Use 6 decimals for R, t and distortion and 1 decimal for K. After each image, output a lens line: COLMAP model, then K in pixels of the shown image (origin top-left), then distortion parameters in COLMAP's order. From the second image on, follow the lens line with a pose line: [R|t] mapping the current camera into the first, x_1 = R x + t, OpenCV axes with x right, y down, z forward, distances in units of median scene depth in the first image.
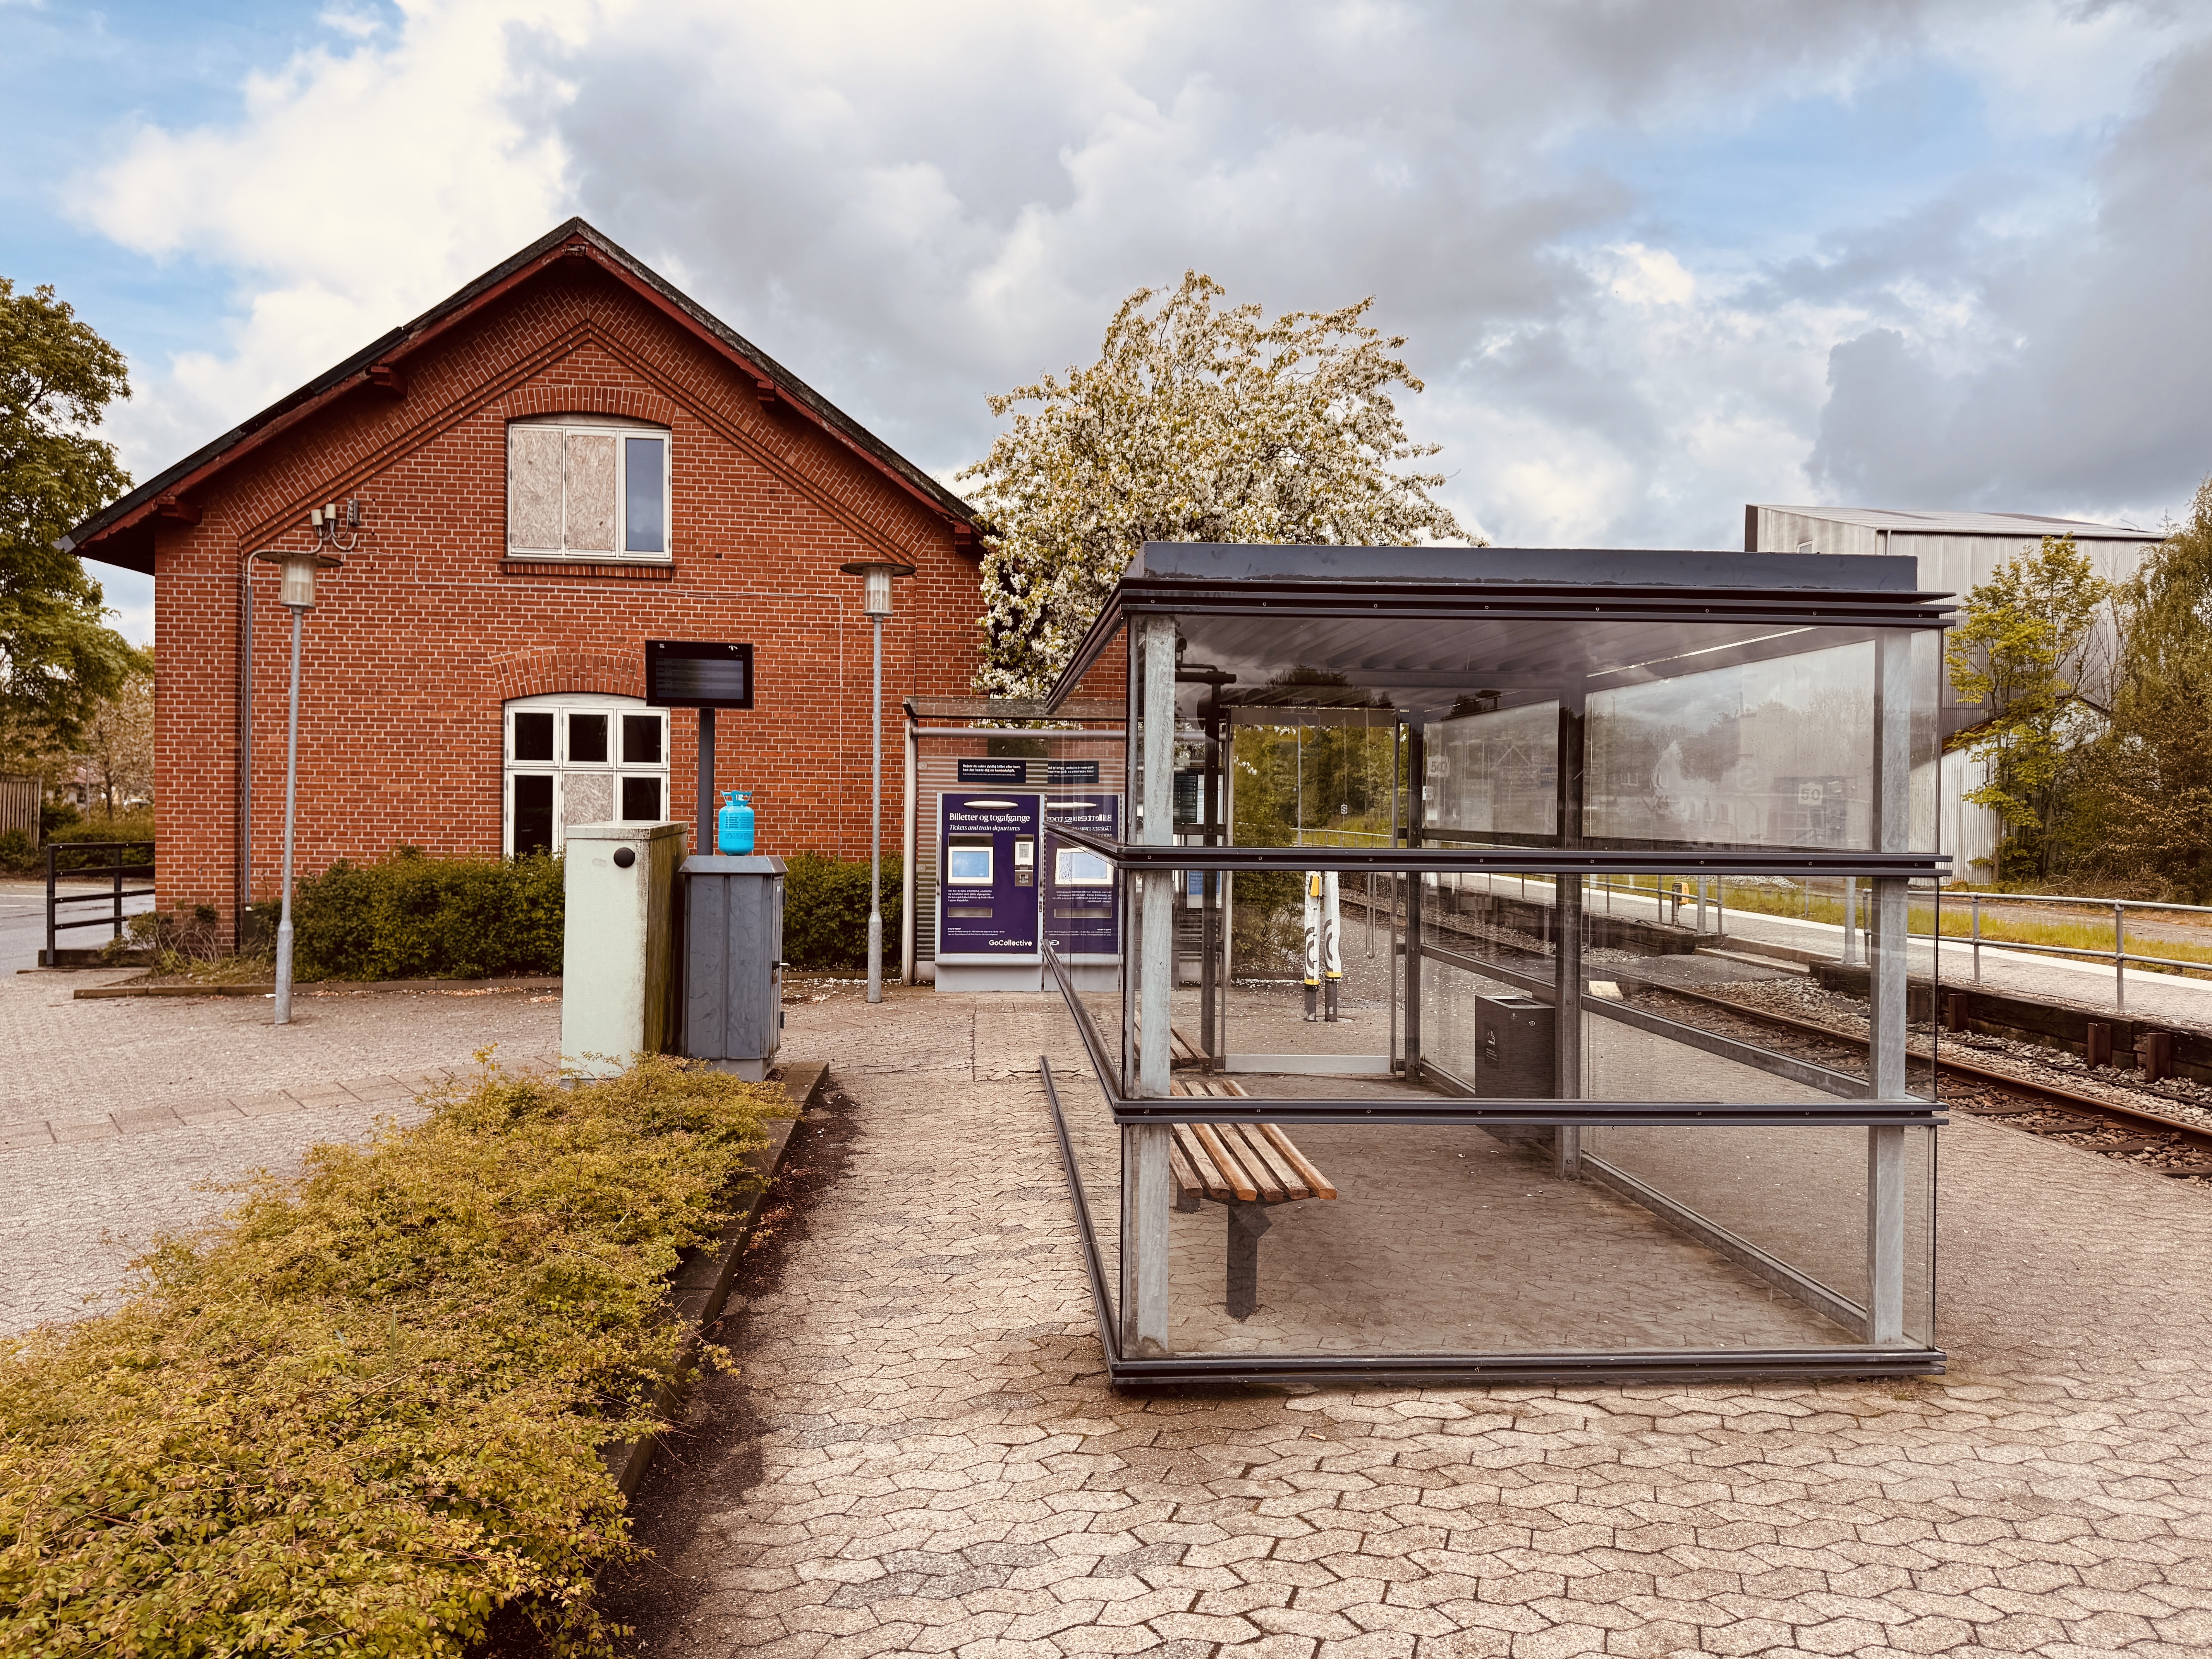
lens RADIAL K [[1571.6, 0, 1144.1], [0, 1571.6, 837.4], [0, 0, 1]] dist [0.021346, -0.004891]
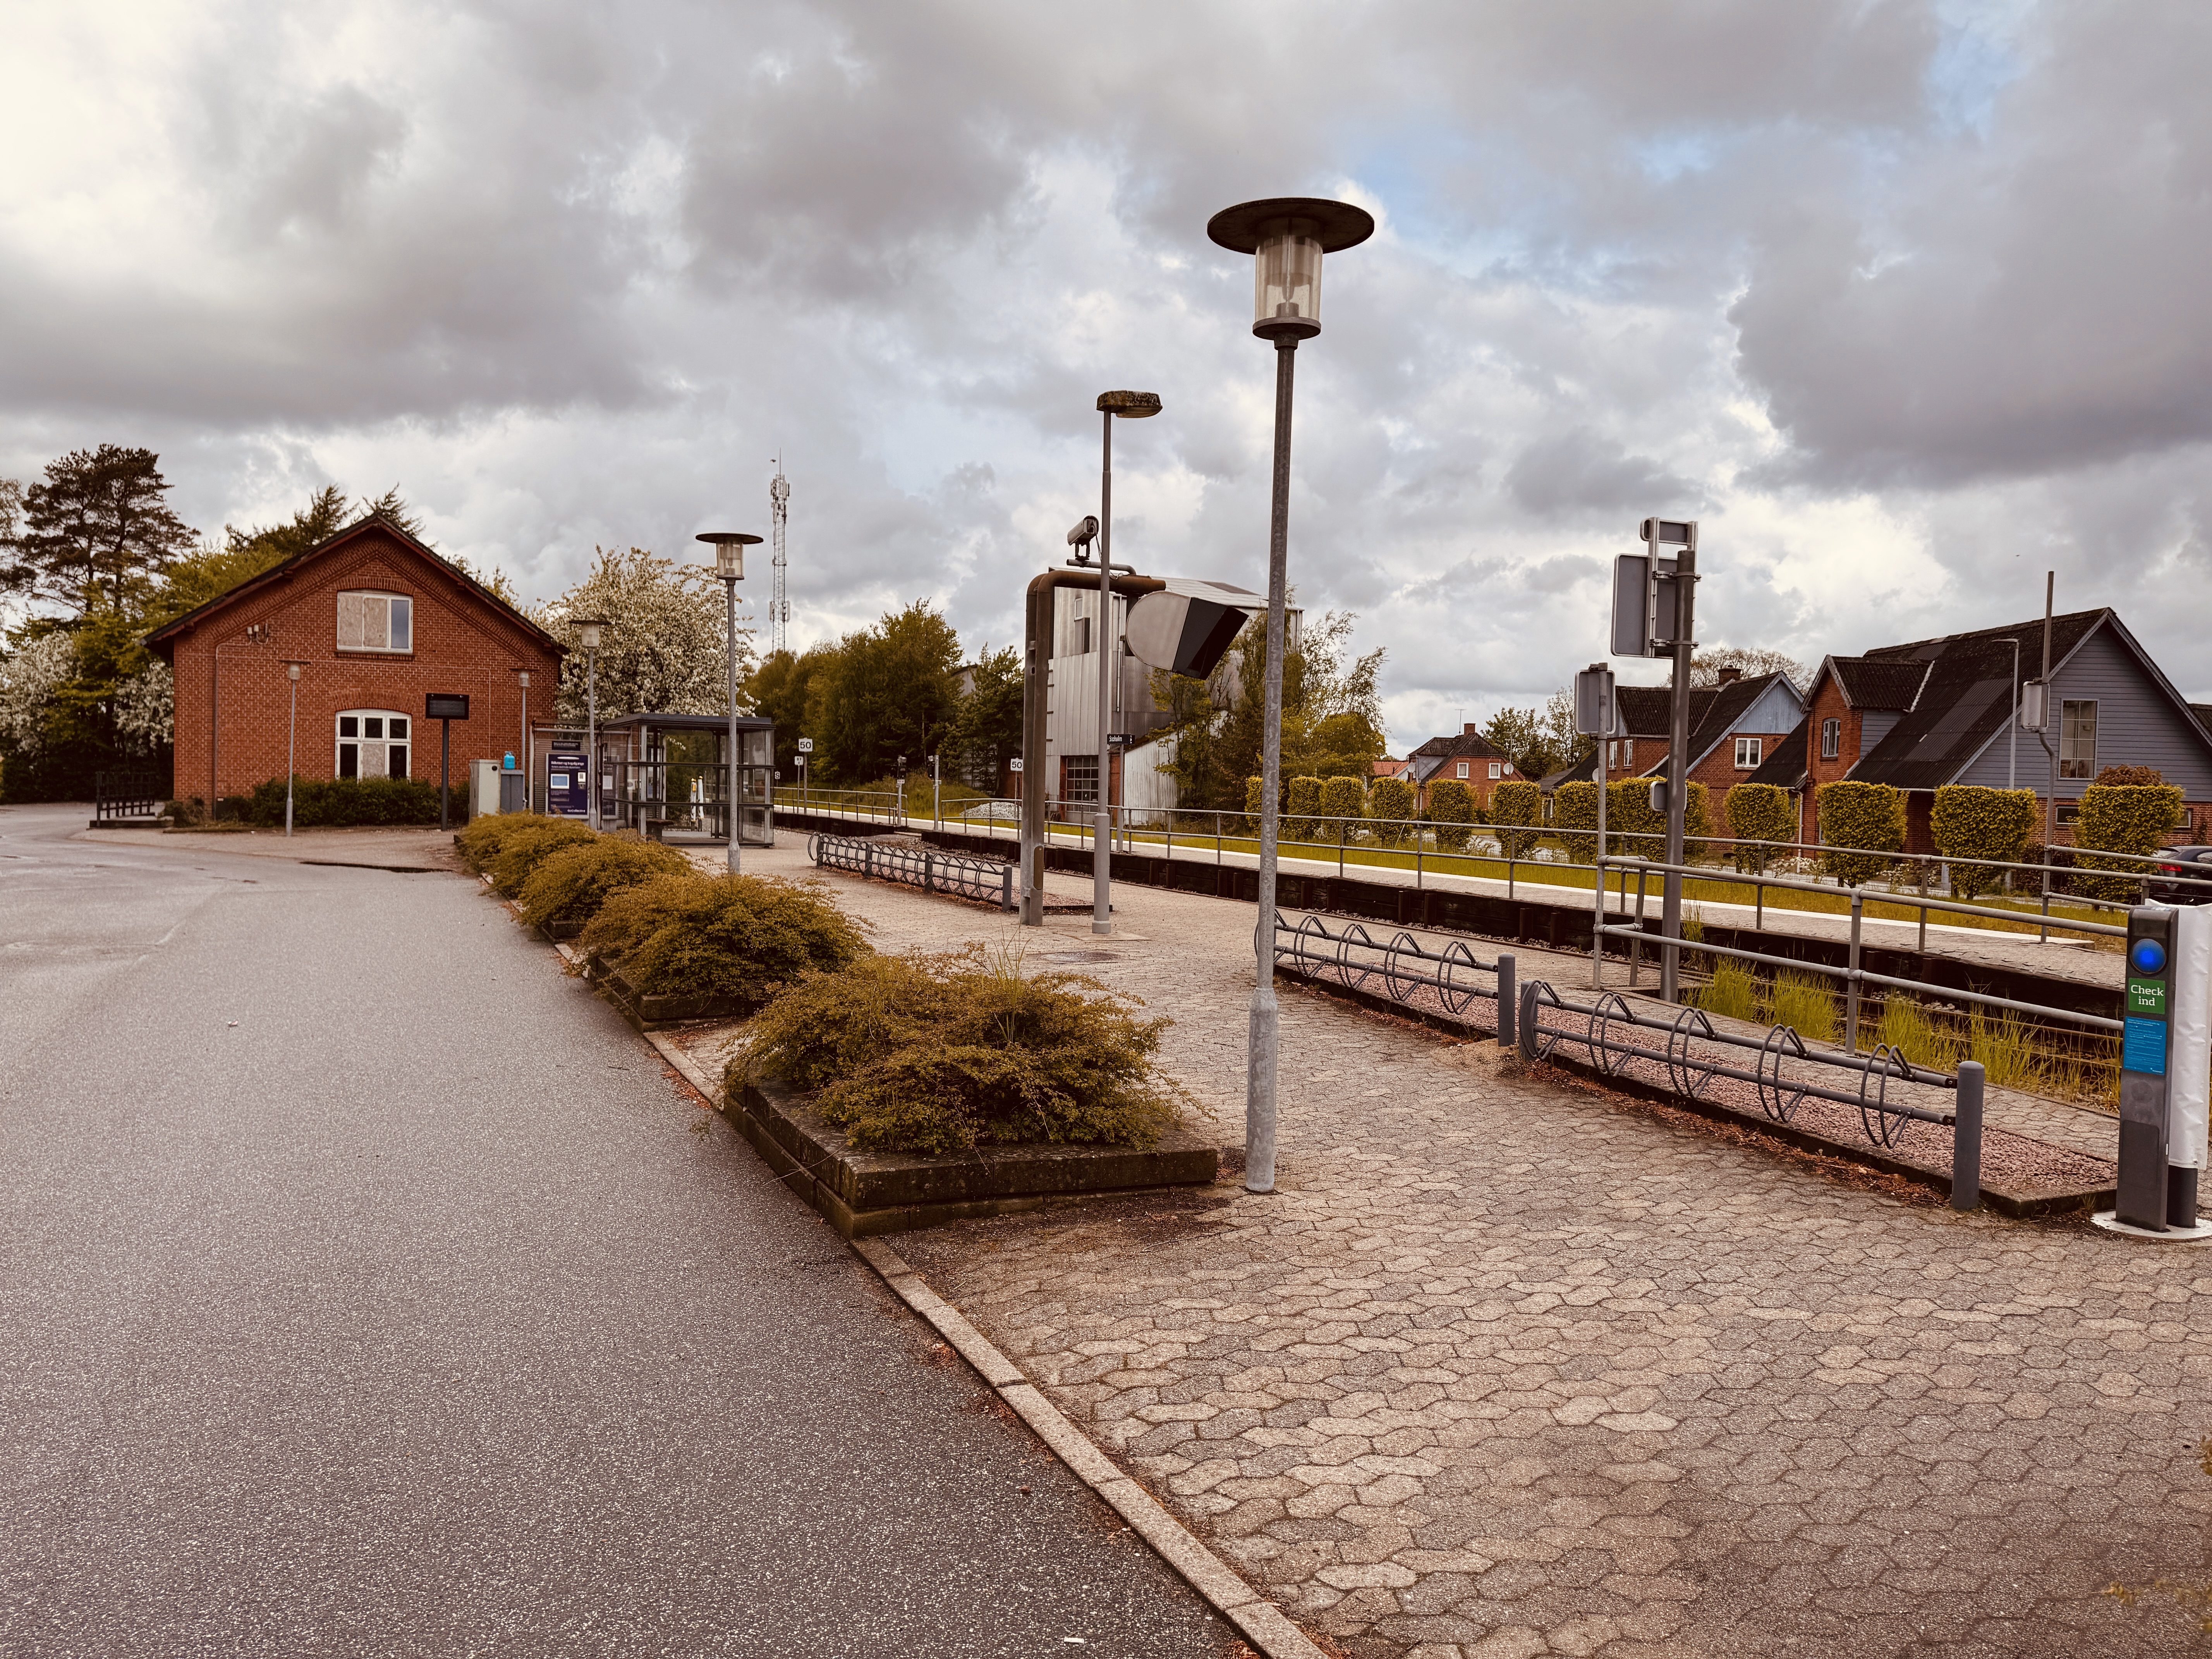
lens RADIAL K [[1571.6, 0, 1144.1], [0, 1571.6, 837.4], [0, 0, 1]] dist [0.021346, -0.004891]
pose [[0.942452, -0.001945, 0.334335, -0.062186], [-0.003523, 0.999870, 0.015748, 0.058581], [-0.334322, -0.016020, 0.942323, -1.606023]]
